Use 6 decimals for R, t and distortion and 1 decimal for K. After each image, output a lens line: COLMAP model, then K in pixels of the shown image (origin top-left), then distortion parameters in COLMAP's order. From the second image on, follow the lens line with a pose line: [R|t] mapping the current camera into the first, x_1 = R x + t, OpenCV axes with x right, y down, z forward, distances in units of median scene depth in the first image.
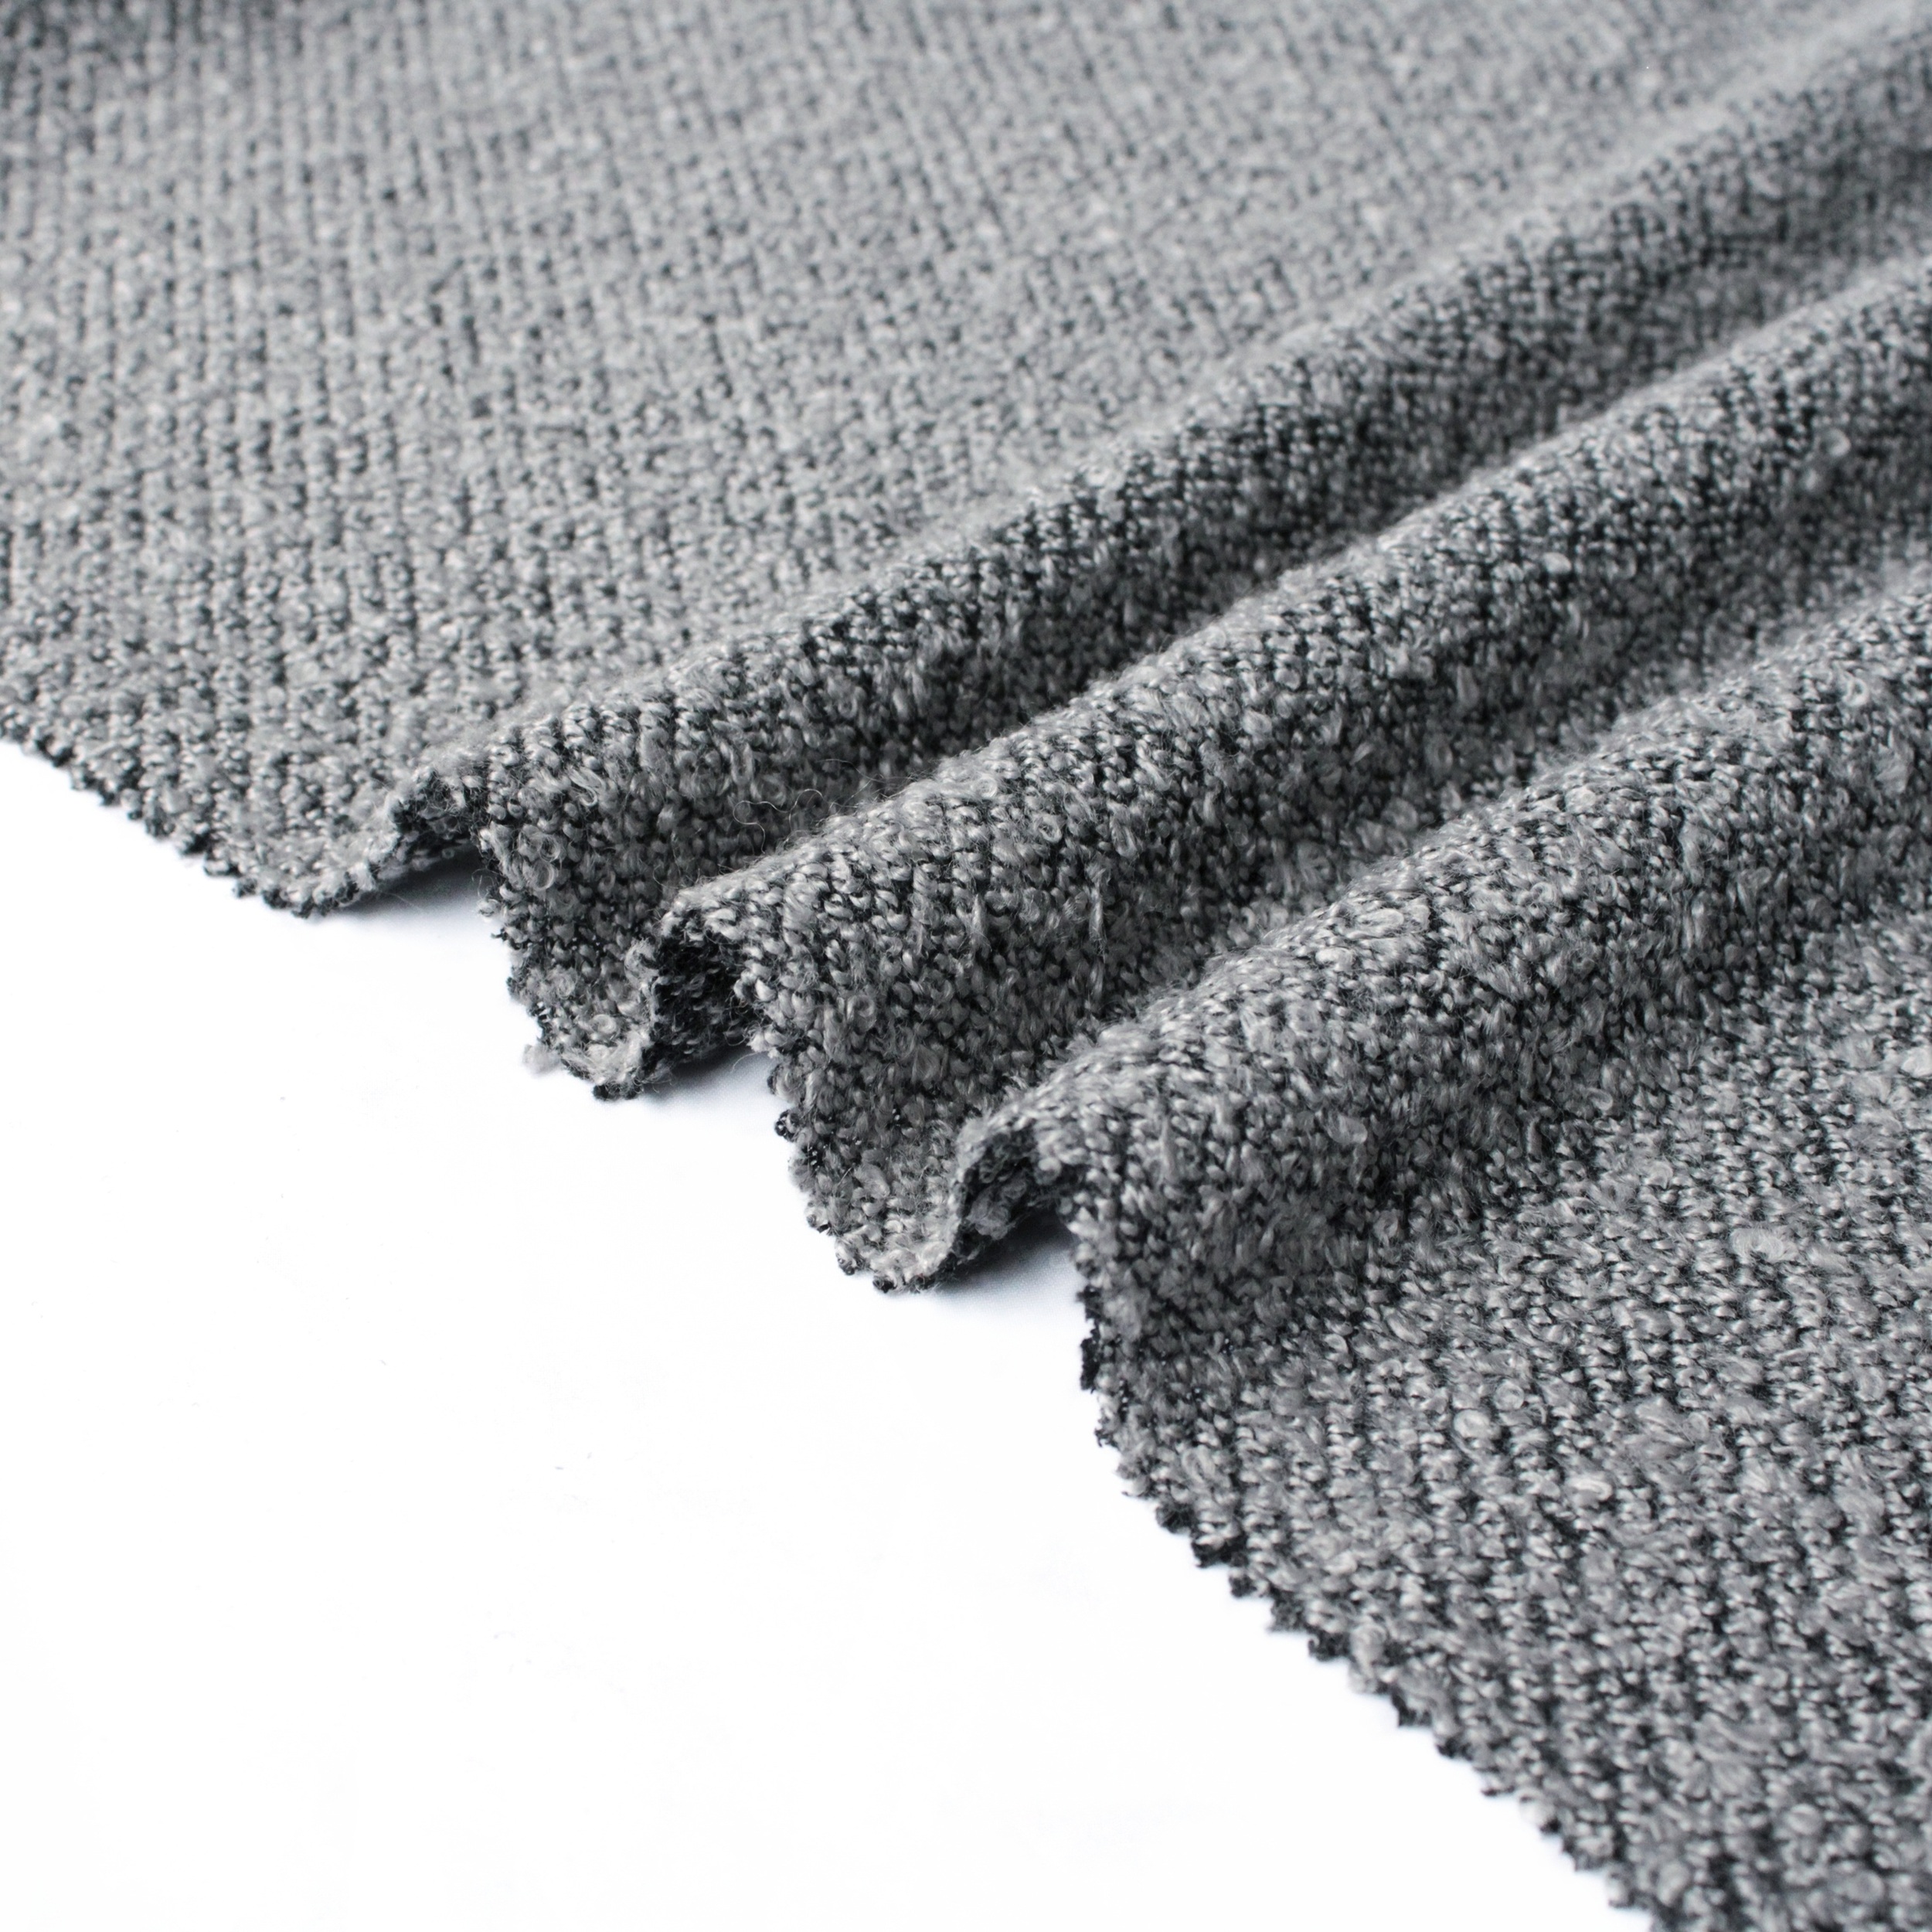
lens RADIAL K [[3178.7, 0, 969.3], [0, 3178.7, 972.8], [0, 0, 1]] dist [-0.046692, 0.000000]
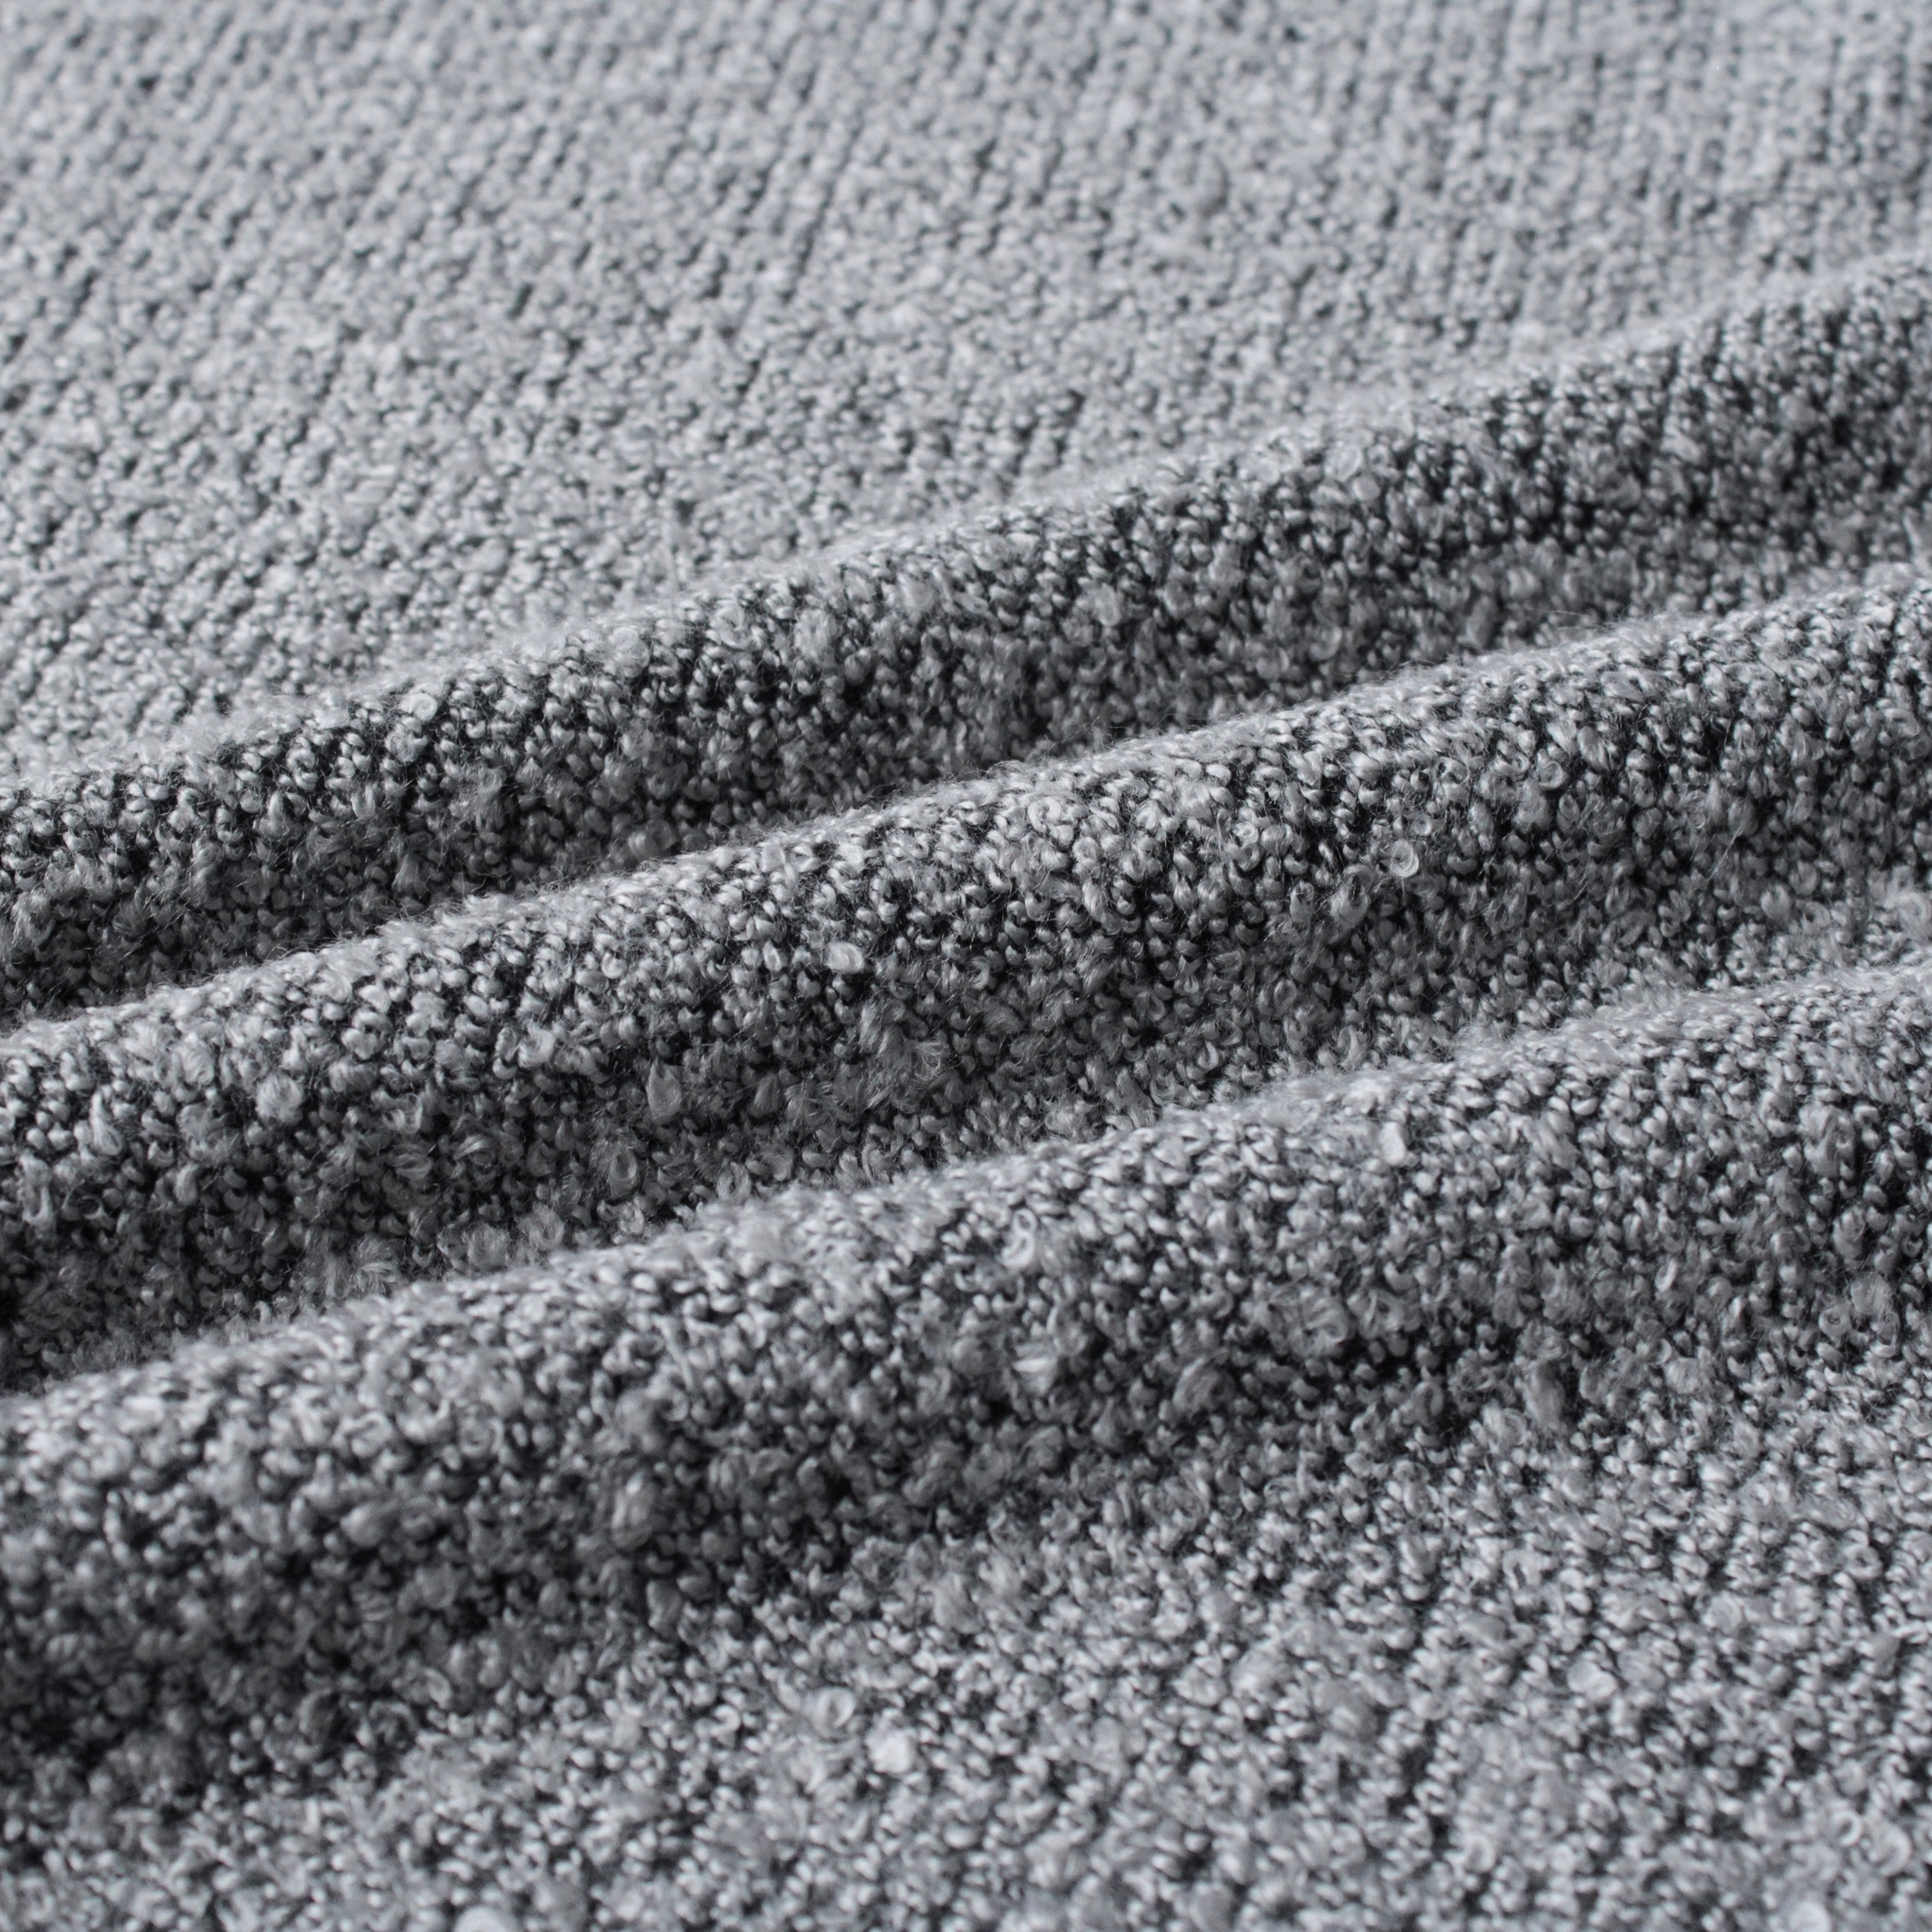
lens RADIAL K [[3957.0, 0, 966.3], [0, 3957.0, 958.4], [0, 0, 1]] dist [-0.006303, 0.000000]
pose [[0.930517, 0.246615, -0.270774, 0.496455], [-0.230315, 0.968858, 0.090933, -0.234136], [0.284768, -0.022252, 0.958338, 0.084457]]
